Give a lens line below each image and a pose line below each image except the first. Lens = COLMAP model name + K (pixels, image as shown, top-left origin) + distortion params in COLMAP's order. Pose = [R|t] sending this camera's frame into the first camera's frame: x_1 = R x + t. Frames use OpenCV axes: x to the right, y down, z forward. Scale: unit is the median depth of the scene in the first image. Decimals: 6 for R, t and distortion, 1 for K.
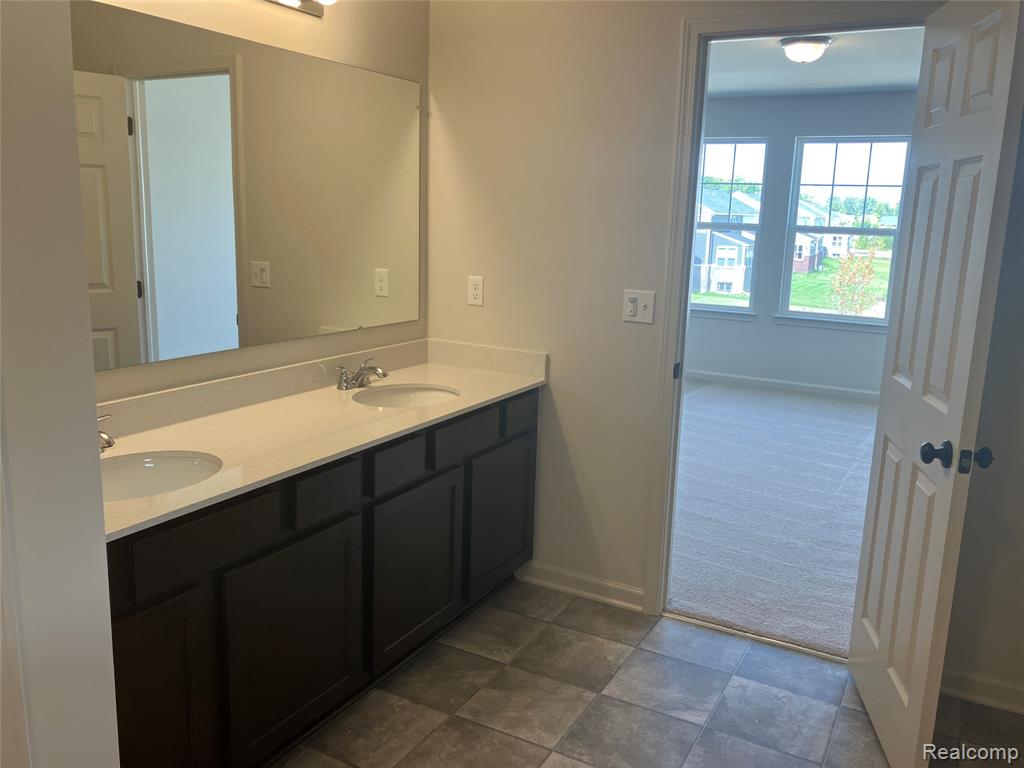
lens RADIAL K [[851.4, 0, 521.7], [0, 851.4, 383.1], [0, 0, 1]] dist [0.045447, -0.023908]
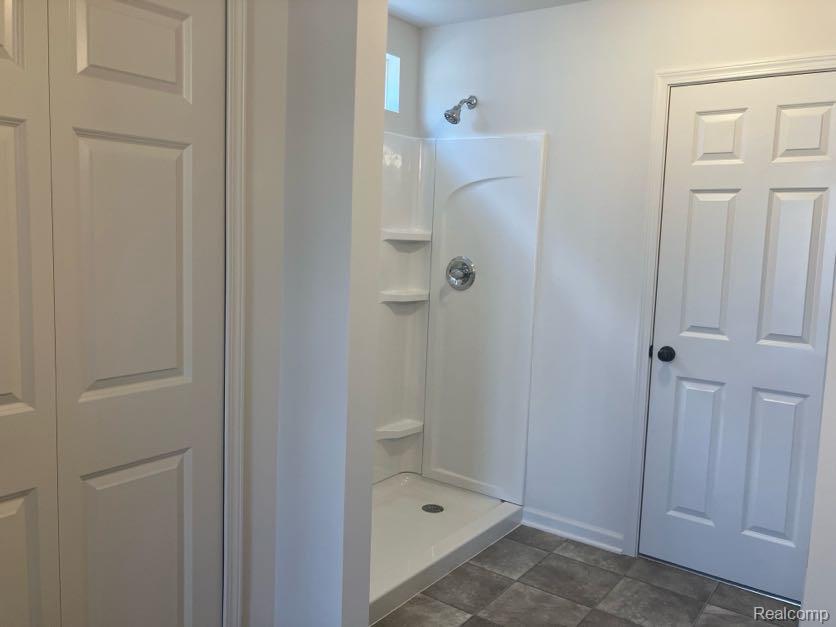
lens RADIAL K [[695.1, 0, 414.6], [0, 695.1, 311.5], [0, 0, 1]] dist [0.045447, -0.023908]
pose [[-0.988240, -0.081126, 0.129614, 0.494658], [-0.037438, 0.950225, 0.309307, -0.312650], [-0.148255, 0.300817, -0.942088, 1.745610]]
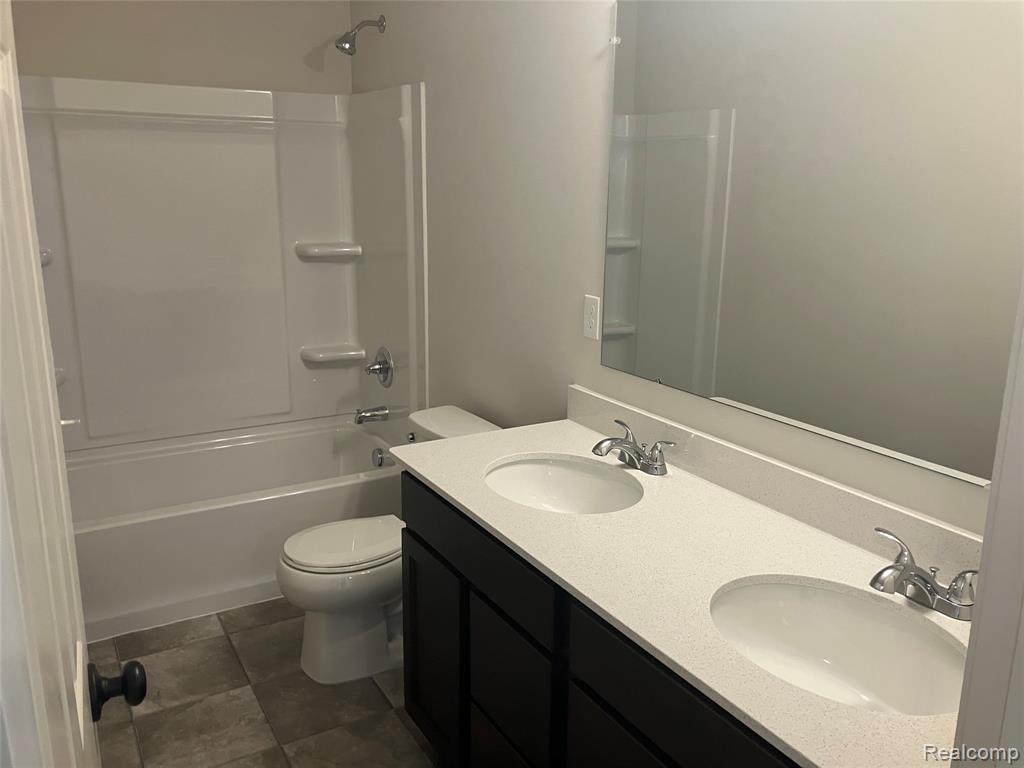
lens RADIAL K [[851.4, 0, 508.1], [0, 851.4, 381.6], [0, 0, 1]] dist [0.045447, -0.023908]
pose [[0.846927, 0.102127, -0.521809, 0.931167], [-0.088364, 0.994768, 0.051274, -0.061444], [0.524315, 0.002684, 0.851520, 0.345853]]
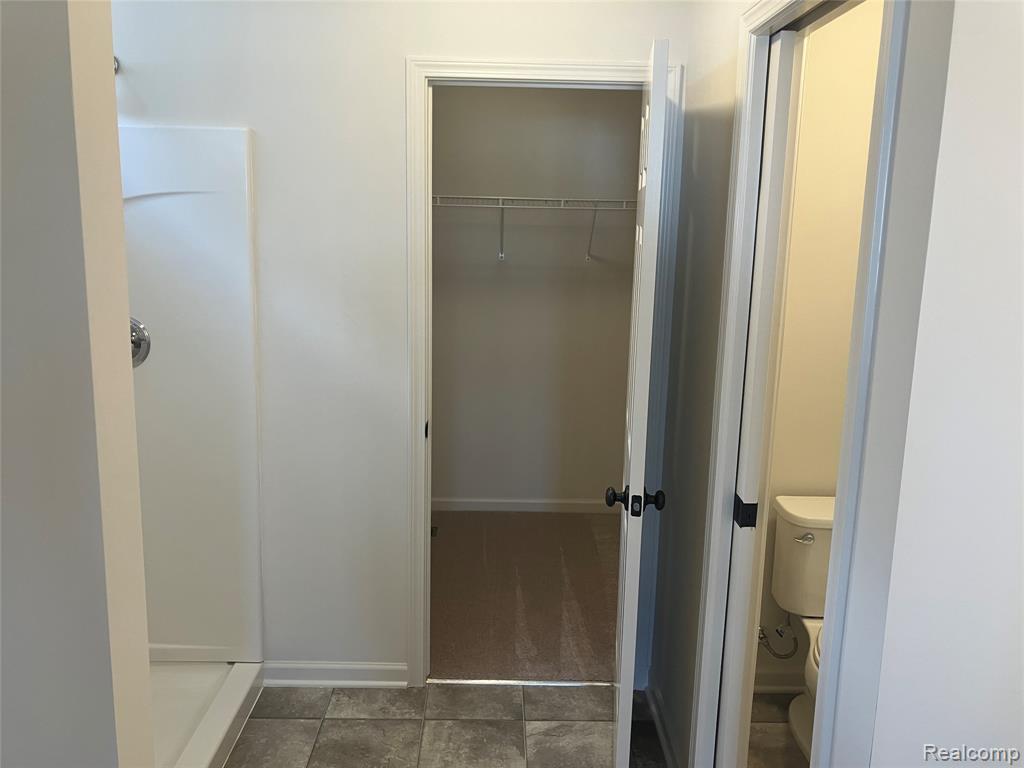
lens RADIAL K [[851.4, 0, 513.5], [0, 851.4, 382.5], [0, 0, 1]] dist [0.045447, -0.023908]
pose [[-0.875292, 0.041440, -0.481816, 0.664229], [-0.142857, 0.929700, 0.339484, -0.346226], [0.462013, 0.365979, -0.807839, 1.545749]]
